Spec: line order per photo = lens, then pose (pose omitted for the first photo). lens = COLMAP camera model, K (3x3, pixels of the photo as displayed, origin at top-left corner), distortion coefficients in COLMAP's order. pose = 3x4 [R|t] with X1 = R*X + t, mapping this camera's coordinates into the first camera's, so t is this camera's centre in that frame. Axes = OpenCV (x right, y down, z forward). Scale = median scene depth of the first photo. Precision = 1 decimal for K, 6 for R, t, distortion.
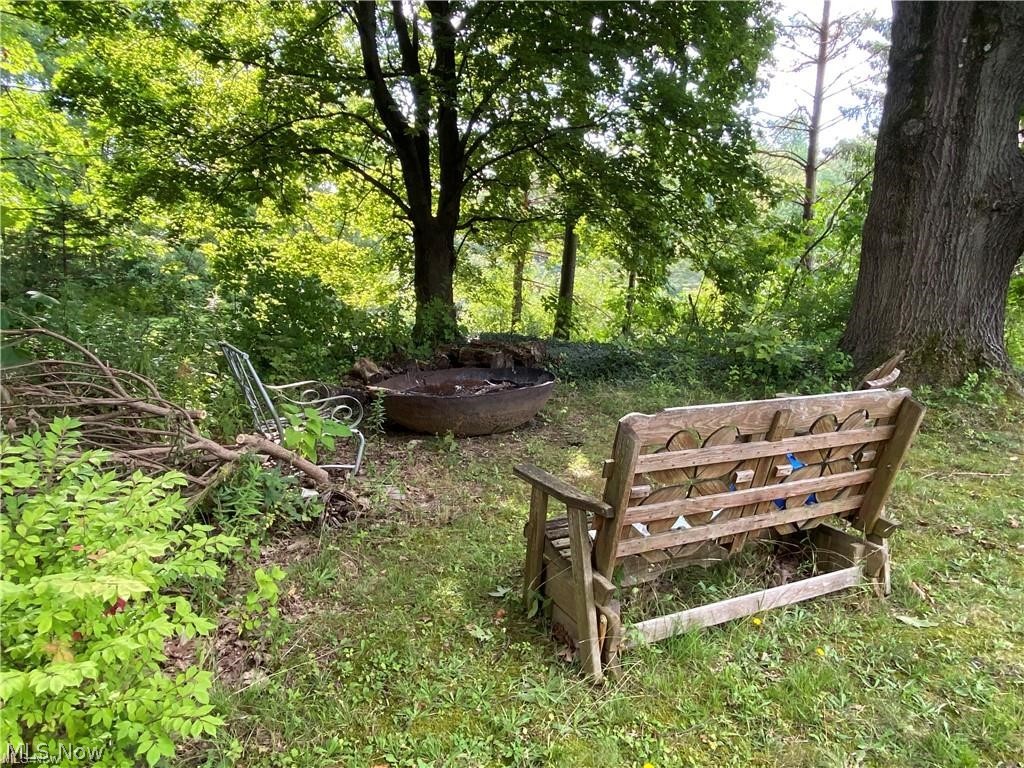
lens RADIAL K [[688.6, 0, 512.0], [0, 688.6, 384.0], [0, 0, 1]] dist [0.005779, 0.001220]
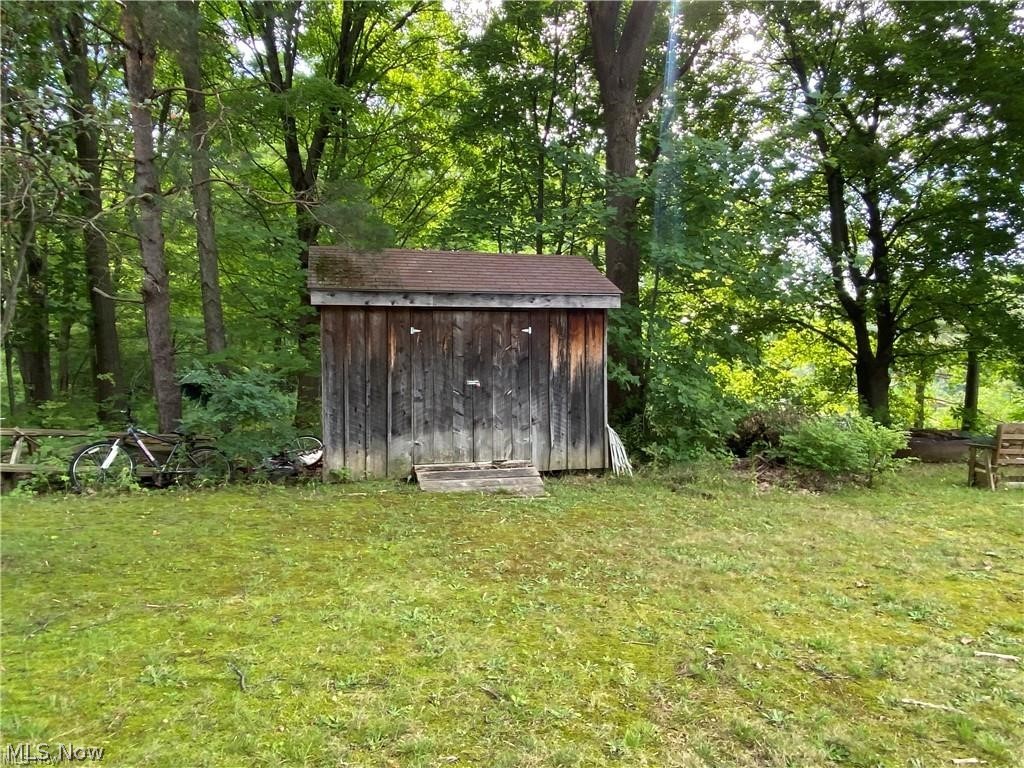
lens RADIAL K [[688.6, 0, 512.0], [0, 688.6, 384.0], [0, 0, 1]] dist [0.005779, 0.001220]
pose [[0.877378, -0.010637, -0.479682, -0.058359], [-0.072108, 0.985476, -0.153744, 0.092484], [0.474350, 0.169480, 0.863868, -0.570446]]
